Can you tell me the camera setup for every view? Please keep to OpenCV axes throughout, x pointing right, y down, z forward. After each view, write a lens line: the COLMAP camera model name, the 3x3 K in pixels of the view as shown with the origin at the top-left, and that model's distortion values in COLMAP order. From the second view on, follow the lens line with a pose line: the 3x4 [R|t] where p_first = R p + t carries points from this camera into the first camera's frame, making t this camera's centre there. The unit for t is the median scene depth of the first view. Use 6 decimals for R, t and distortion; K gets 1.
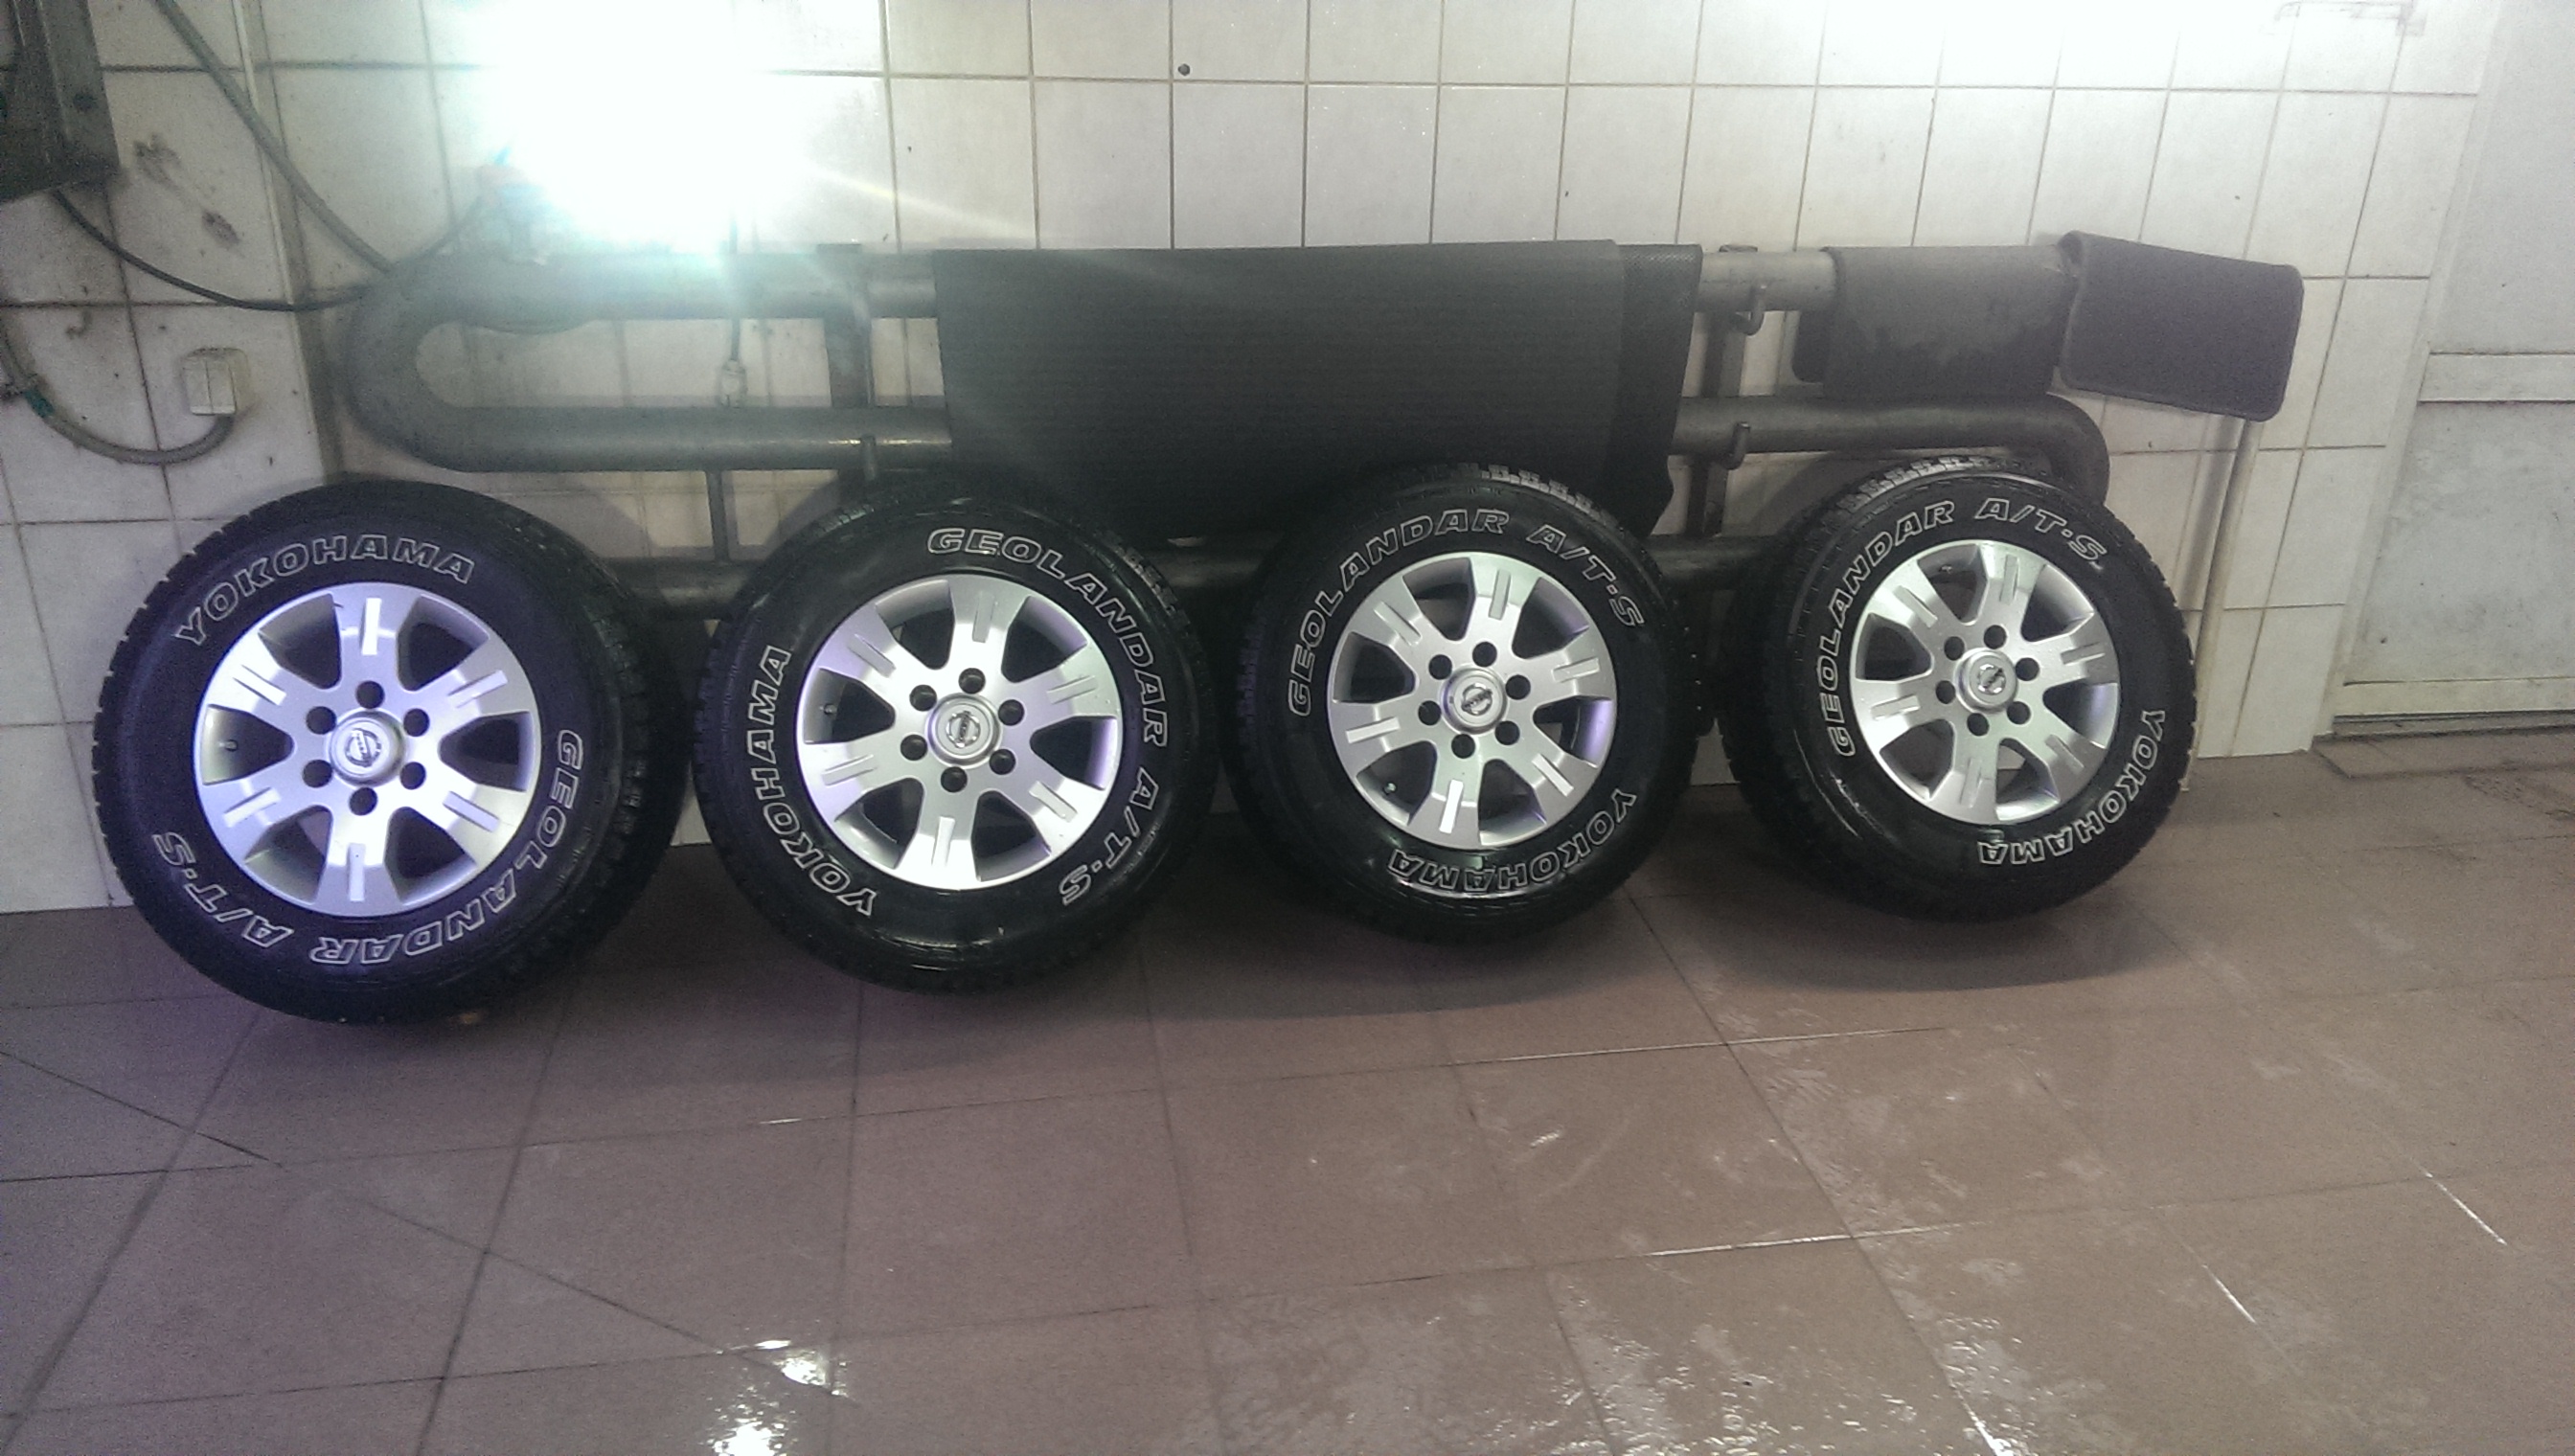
lens RADIAL K [[1929.1, 0, 1281.5], [0, 1929.1, 808.1], [0, 0, 1]] dist [0.025133, -0.081464]
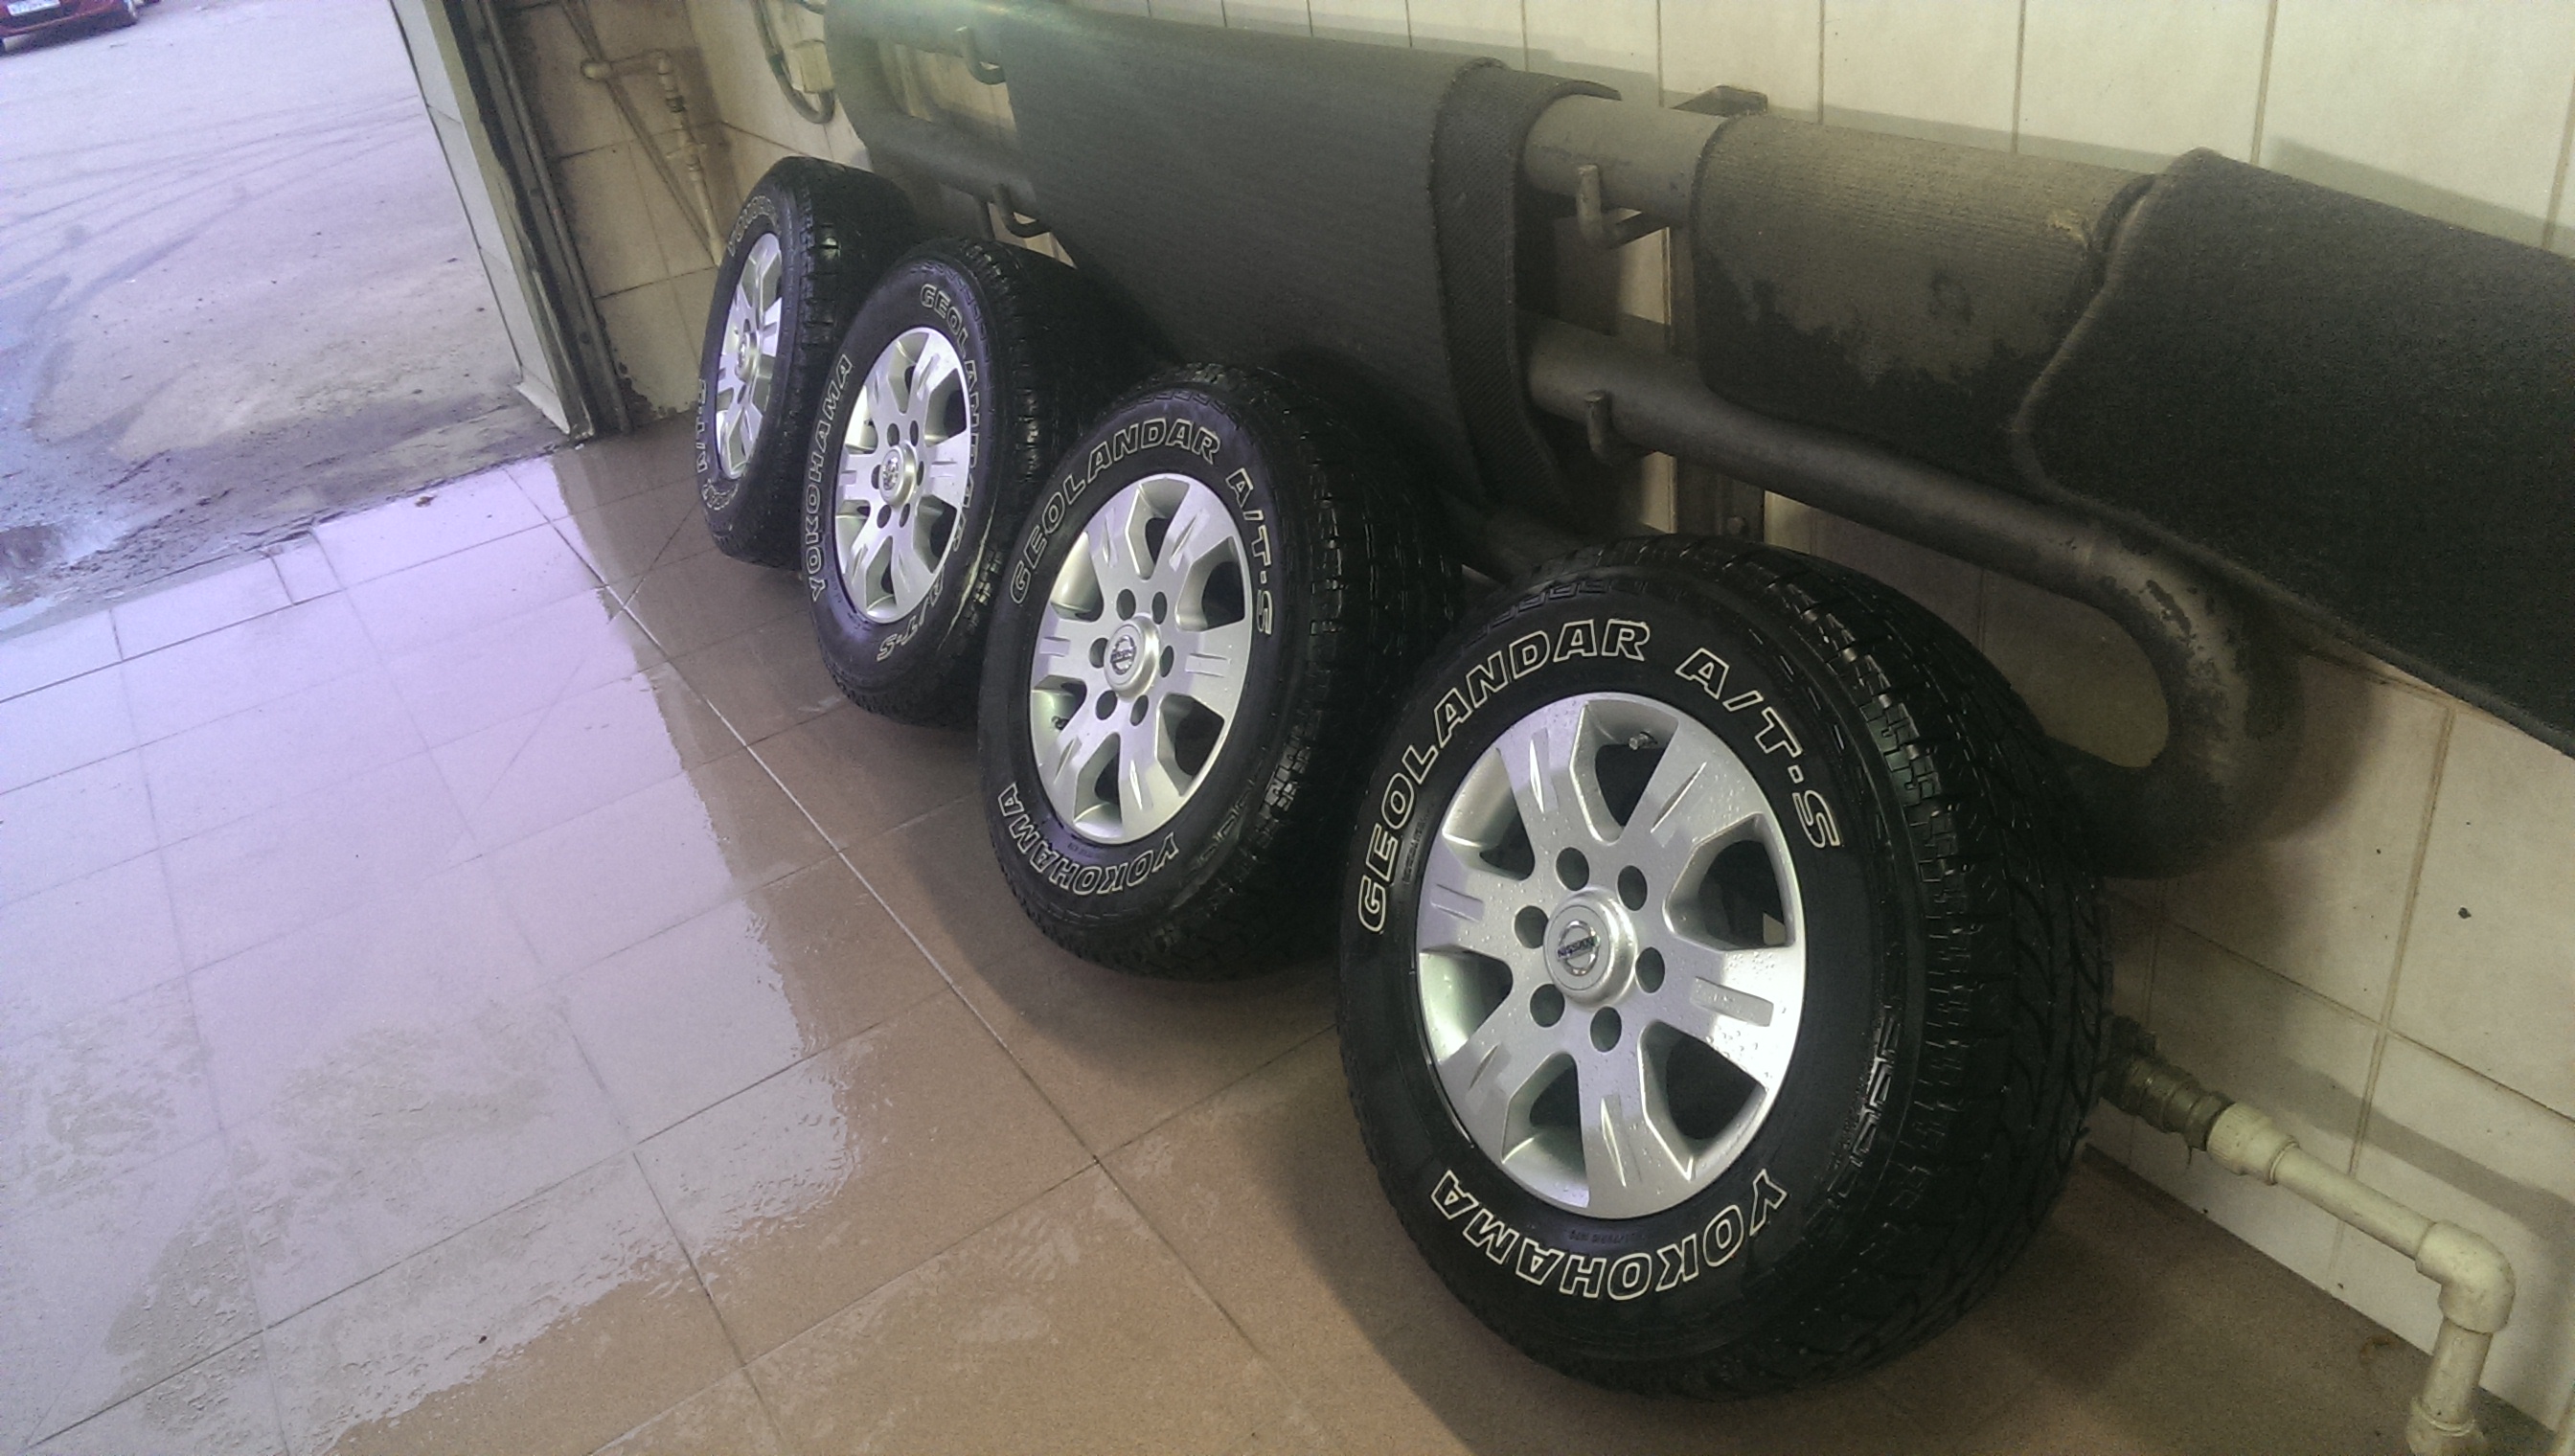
lens RADIAL K [[1830.0, 0, 1287.5], [0, 1830.0, 728.0], [0, 0, 1]] dist [0.008186, 0.000491]
pose [[0.372739, 0.404704, -0.835033, 0.747365], [-0.248046, 0.910591, 0.330601, -0.276626], [0.894169, 0.083899, 0.439798, 0.683211]]
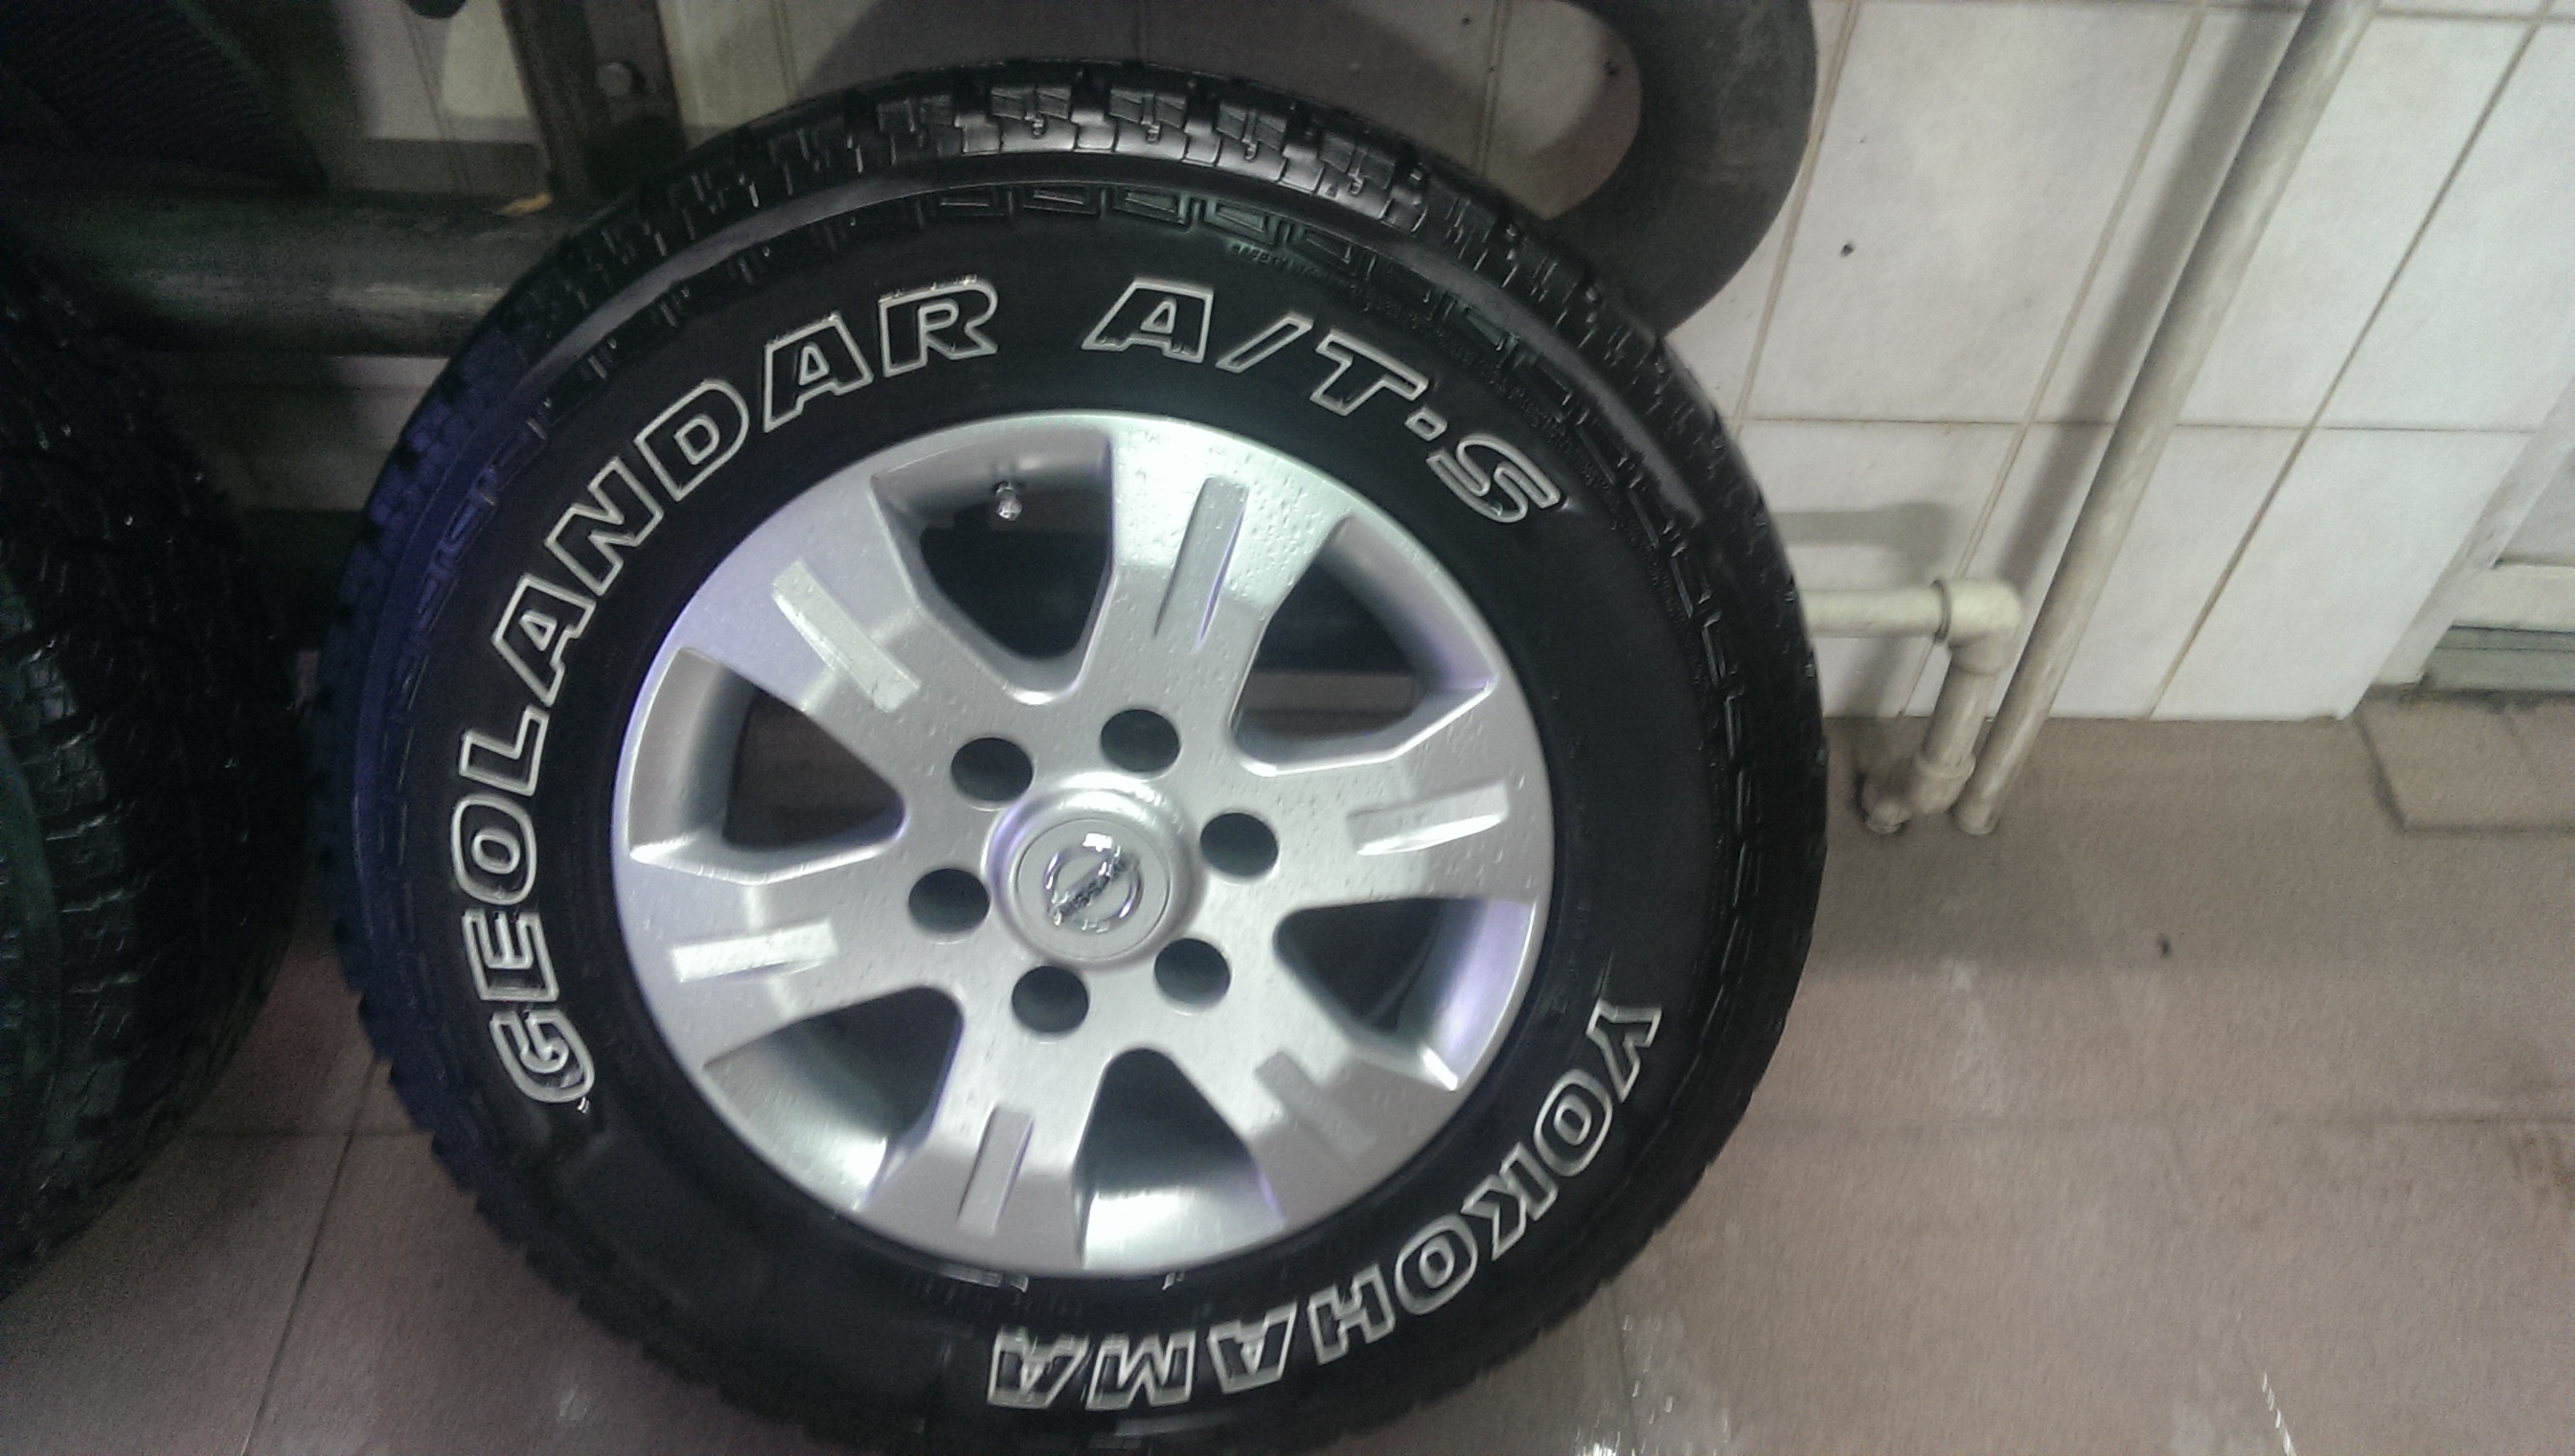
lens RADIAL K [[1951.7, 0, 1331.2], [0, 1951.7, 803.5], [0, 0, 1]] dist [0.035213, 0.002133]
pose [[0.990975, 0.125845, -0.046176, 0.415557], [-0.095226, 0.903331, 0.418241, -0.211809], [0.094346, -0.410069, 0.907162, 0.720876]]
